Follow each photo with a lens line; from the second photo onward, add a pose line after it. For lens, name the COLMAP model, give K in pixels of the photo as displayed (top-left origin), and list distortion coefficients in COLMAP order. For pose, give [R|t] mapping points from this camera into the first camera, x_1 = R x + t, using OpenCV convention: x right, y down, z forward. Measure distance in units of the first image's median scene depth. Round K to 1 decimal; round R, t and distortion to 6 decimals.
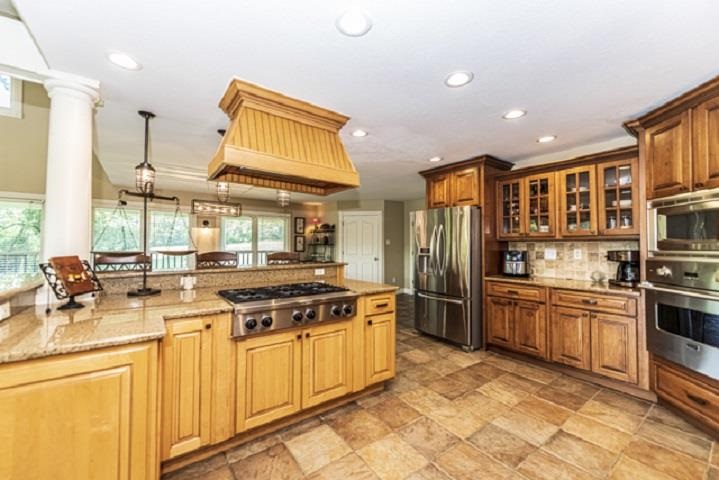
lens RADIAL K [[289.6, 0, 357.0], [0, 289.6, 239.7], [0, 0, 1]] dist [0.000559, -0.000193]
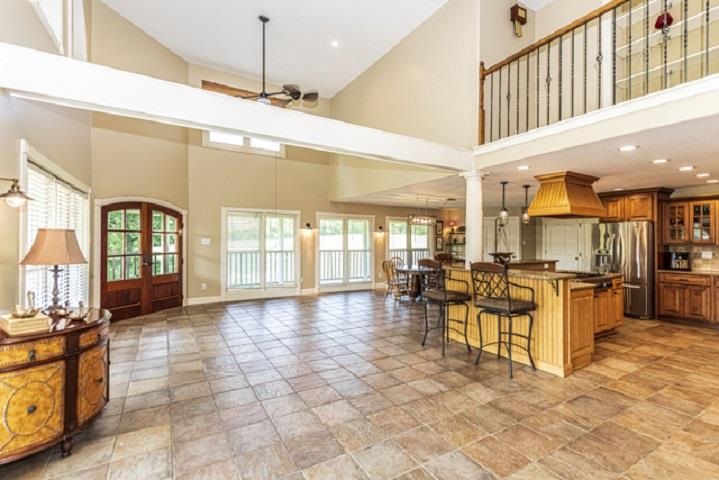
lens RADIAL K [[329.6, 0, 359.5], [0, 329.6, 240.0], [0, 0, 1]] dist [0.004846, 0.000539]
pose [[0.996390, -0.001141, -0.084885, -1.131824], [0.002605, 0.999850, 0.017139, -0.069682], [0.084853, -0.017298, 0.996243, -0.980099]]
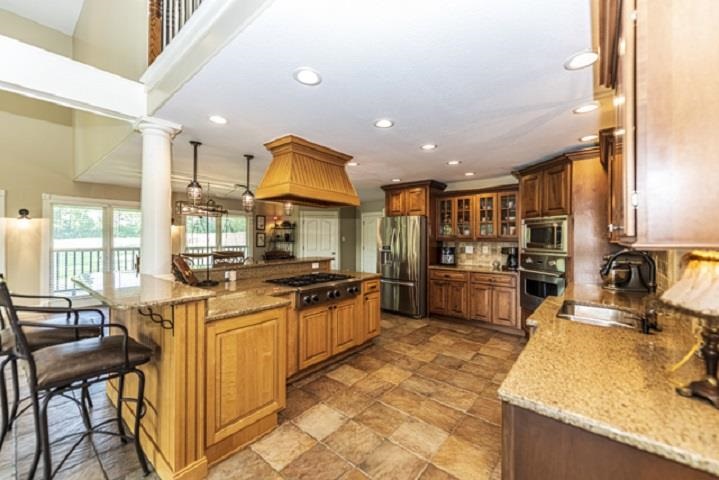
lens RADIAL K [[282.9, 0, 364.6], [0, 282.9, 239.1], [0, 0, 1]] dist [-0.000558, -0.000154]
pose [[0.965937, 0.000419, 0.258778, -0.271335], [-0.006267, 0.999743, 0.021776, -0.039915], [-0.258703, -0.022656, 0.965691, -0.309963]]
